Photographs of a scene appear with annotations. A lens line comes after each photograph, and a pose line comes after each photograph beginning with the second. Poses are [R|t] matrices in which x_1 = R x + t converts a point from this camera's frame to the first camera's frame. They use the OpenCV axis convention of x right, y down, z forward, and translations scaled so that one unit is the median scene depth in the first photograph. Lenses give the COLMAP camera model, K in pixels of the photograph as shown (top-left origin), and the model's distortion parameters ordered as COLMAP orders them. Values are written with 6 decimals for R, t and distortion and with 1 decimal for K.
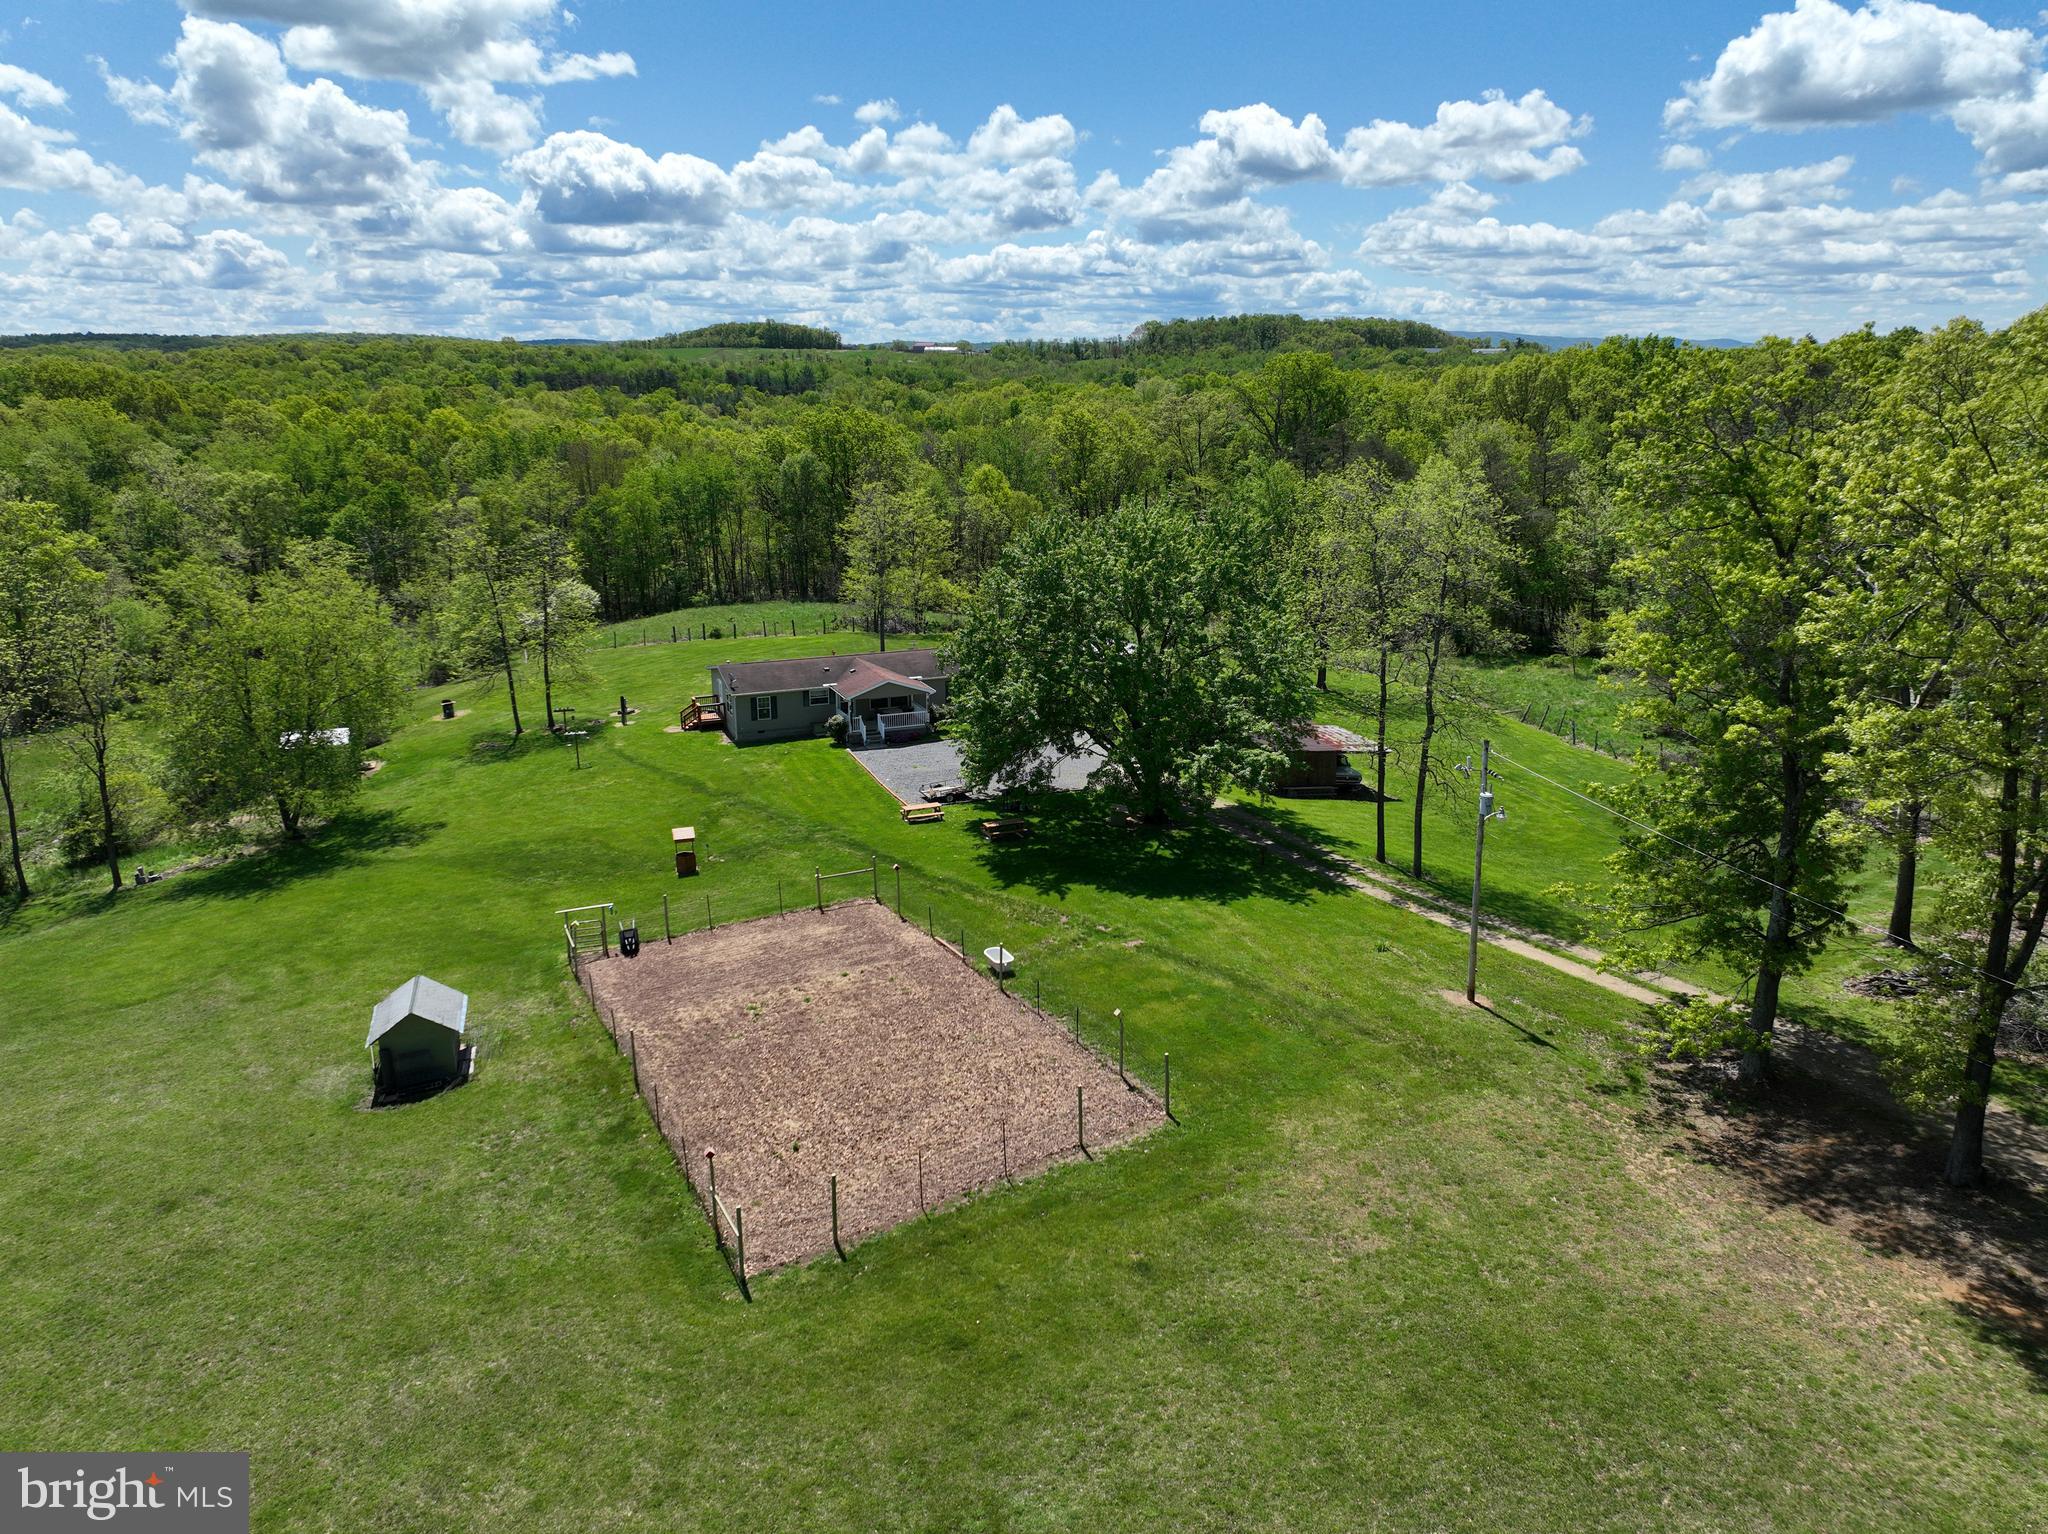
lens RADIAL K [[1435.2, 0, 1034.5], [0, 1435.2, 756.4], [0, 0, 1]] dist [-0.004468, 0.020031]
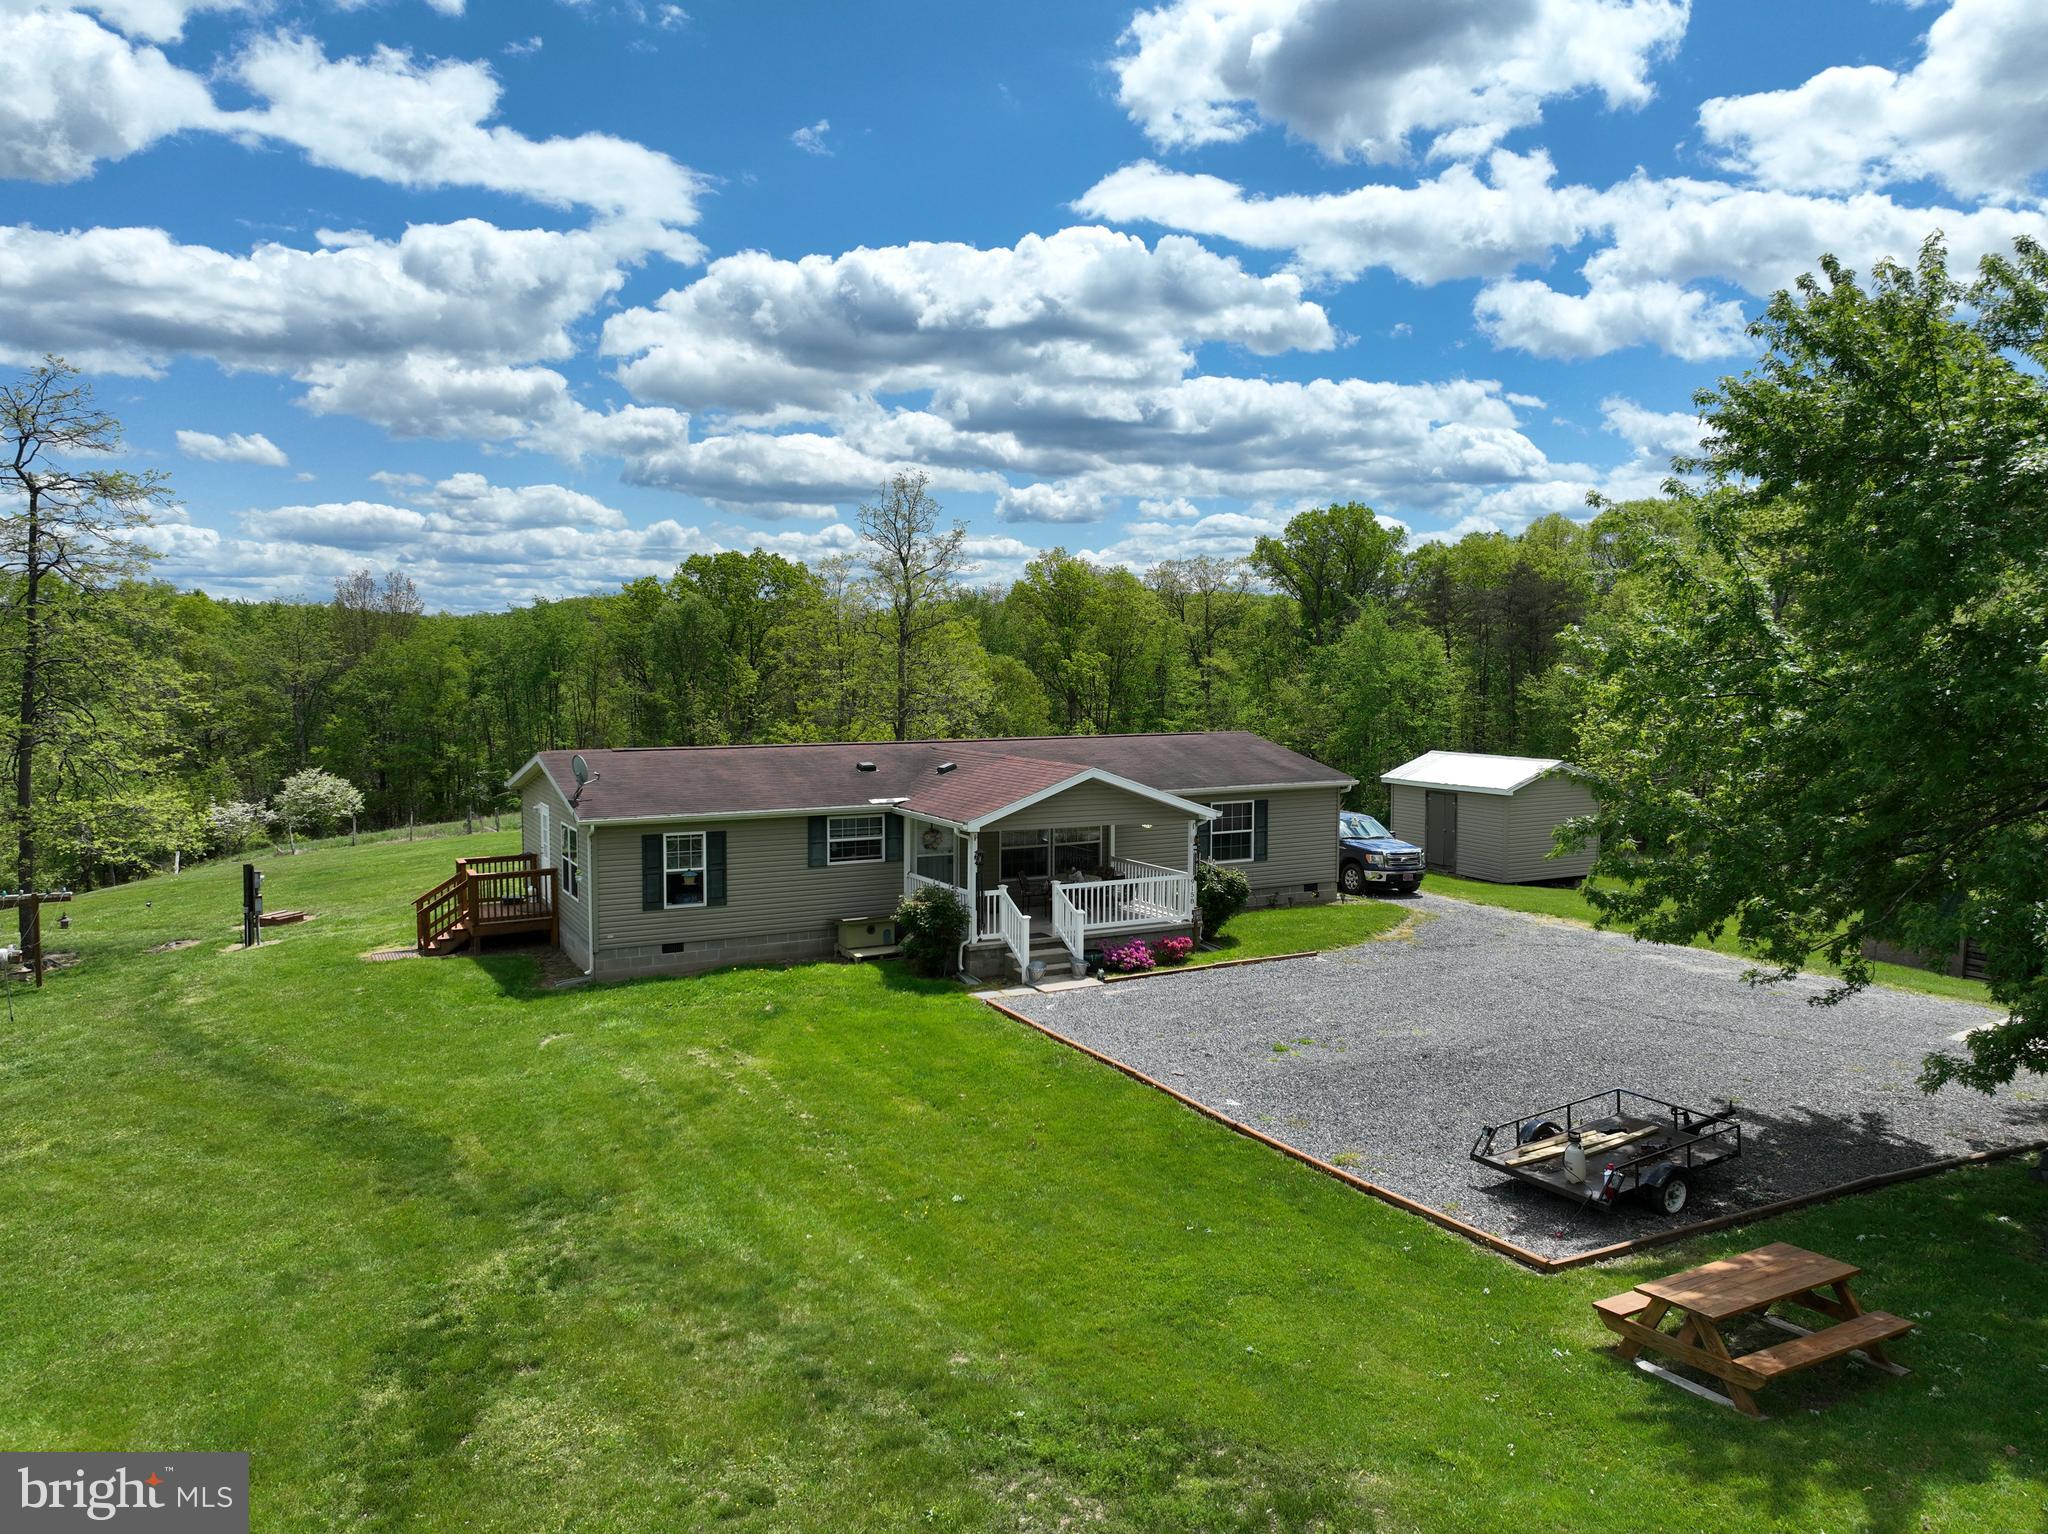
lens RADIAL K [[1435.2, 0, 1035.2], [0, 1435.2, 782.7], [0, 0, 1]] dist [-0.004468, 0.020031]
pose [[0.994604, -0.006635, 0.103535, -0.146870], [0.025119, 0.983662, -0.178264, 0.005227], [-0.100661, 0.179903, 0.978521, 0.693486]]
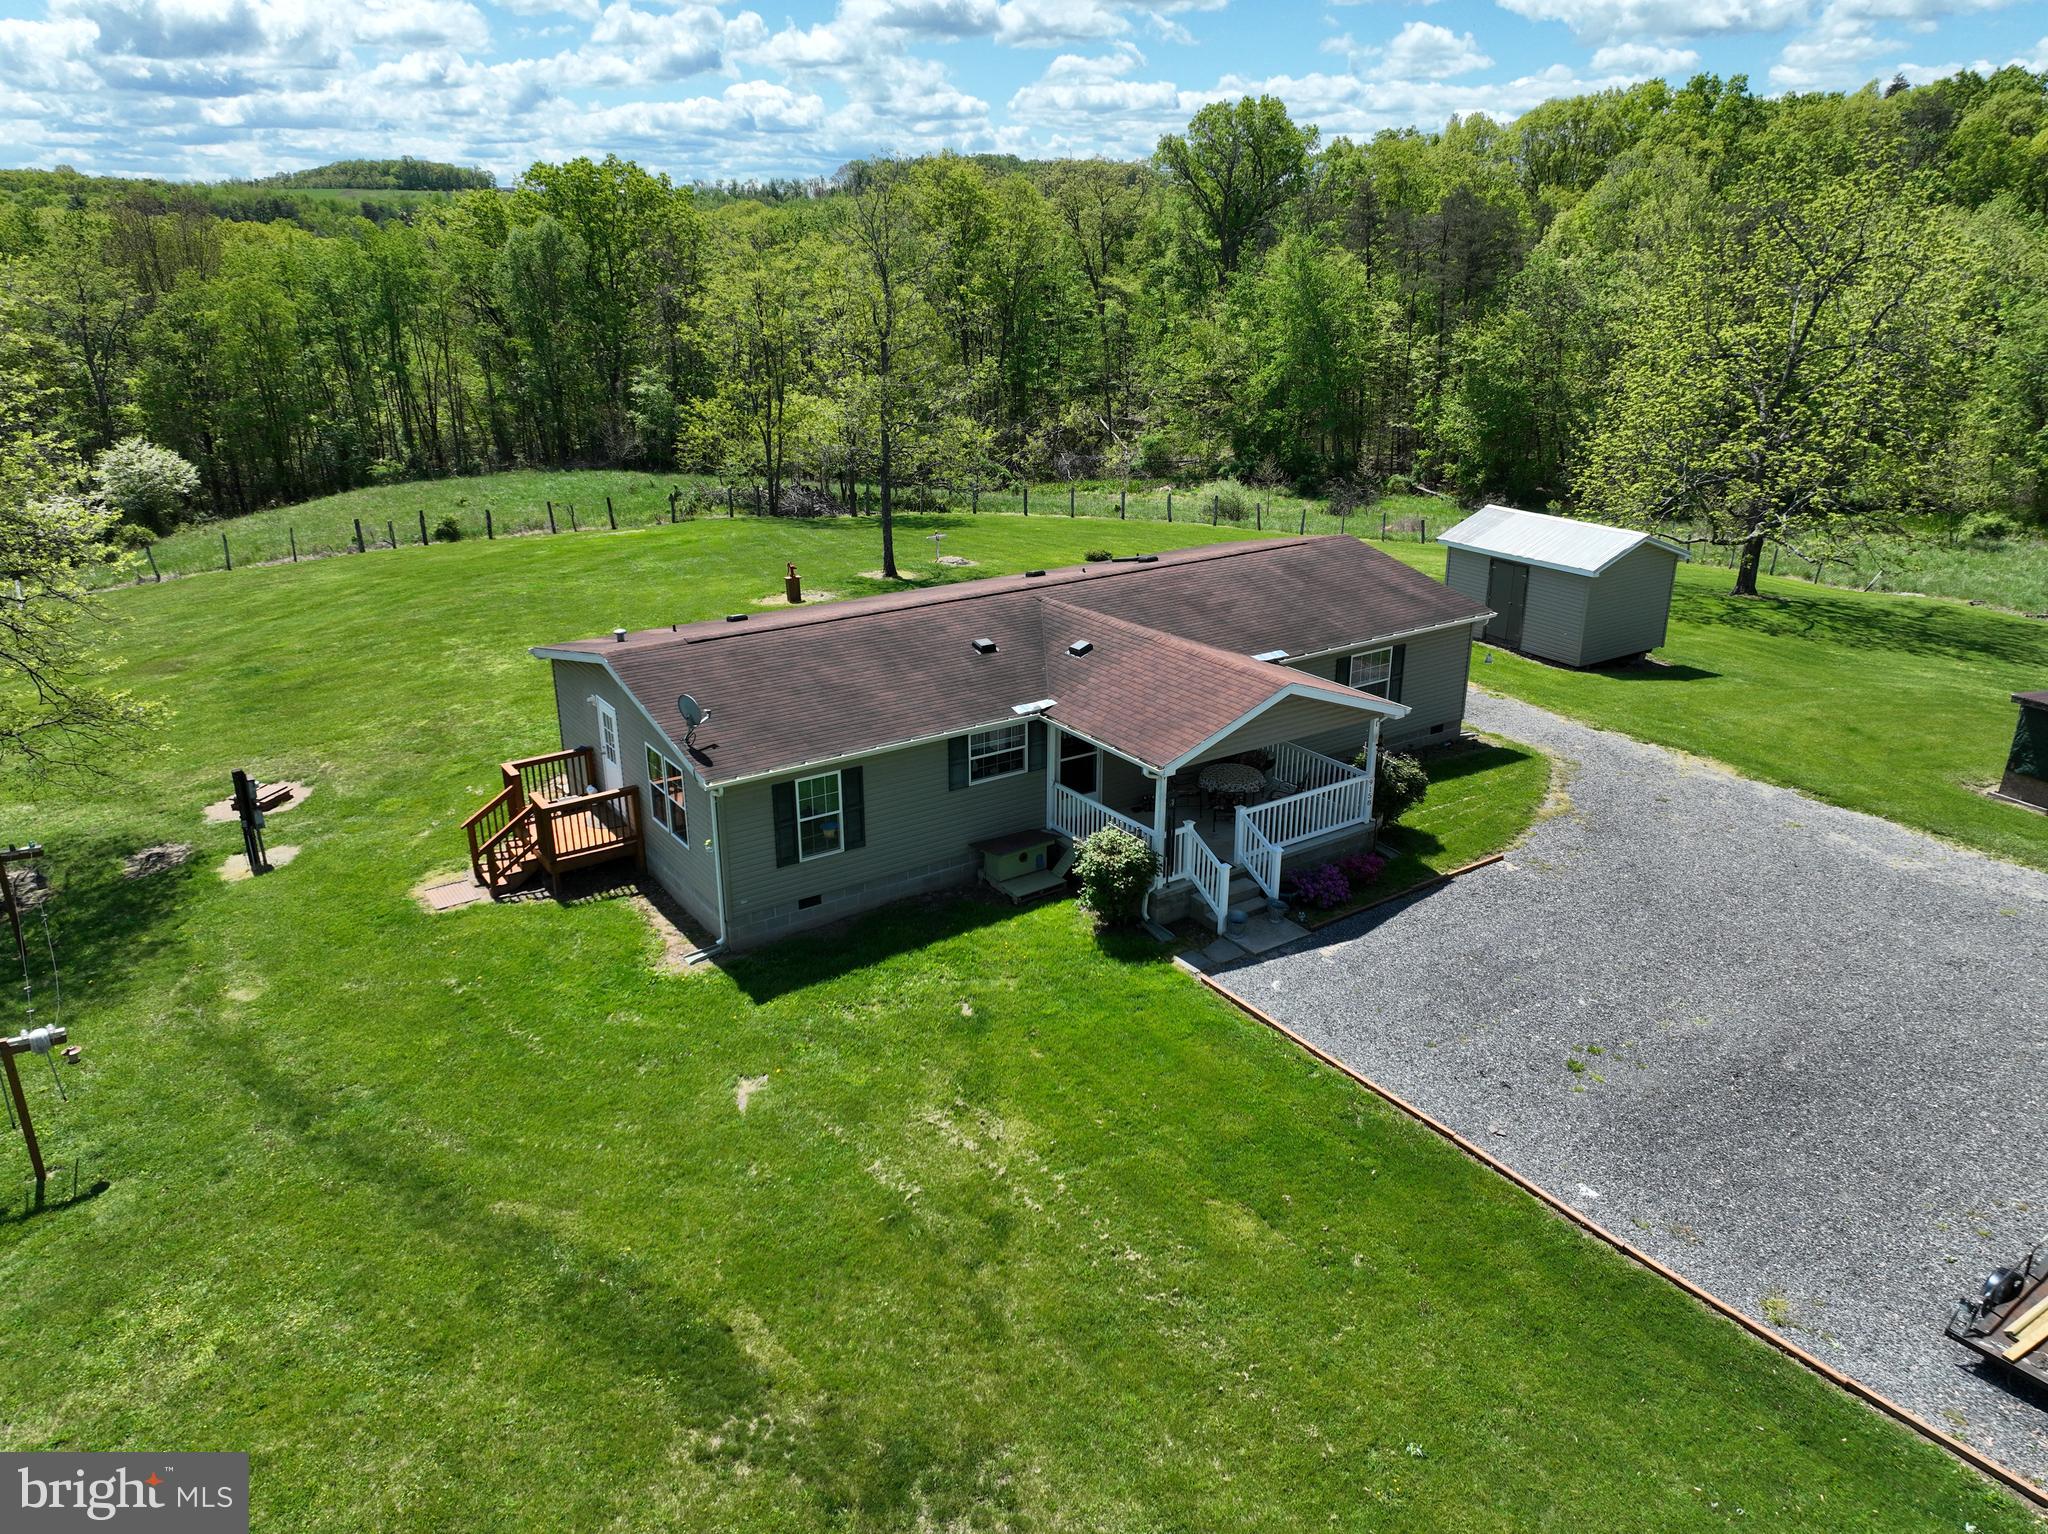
lens RADIAL K [[1435.2, 0, 1033.3], [0, 1435.2, 756.6], [0, 0, 1]] dist [-0.004468, 0.020031]
pose [[0.977281, -0.071762, 0.199431, -0.204414], [0.054289, 0.994301, 0.091748, -0.067272], [-0.204878, -0.078836, 0.975607, 0.742813]]
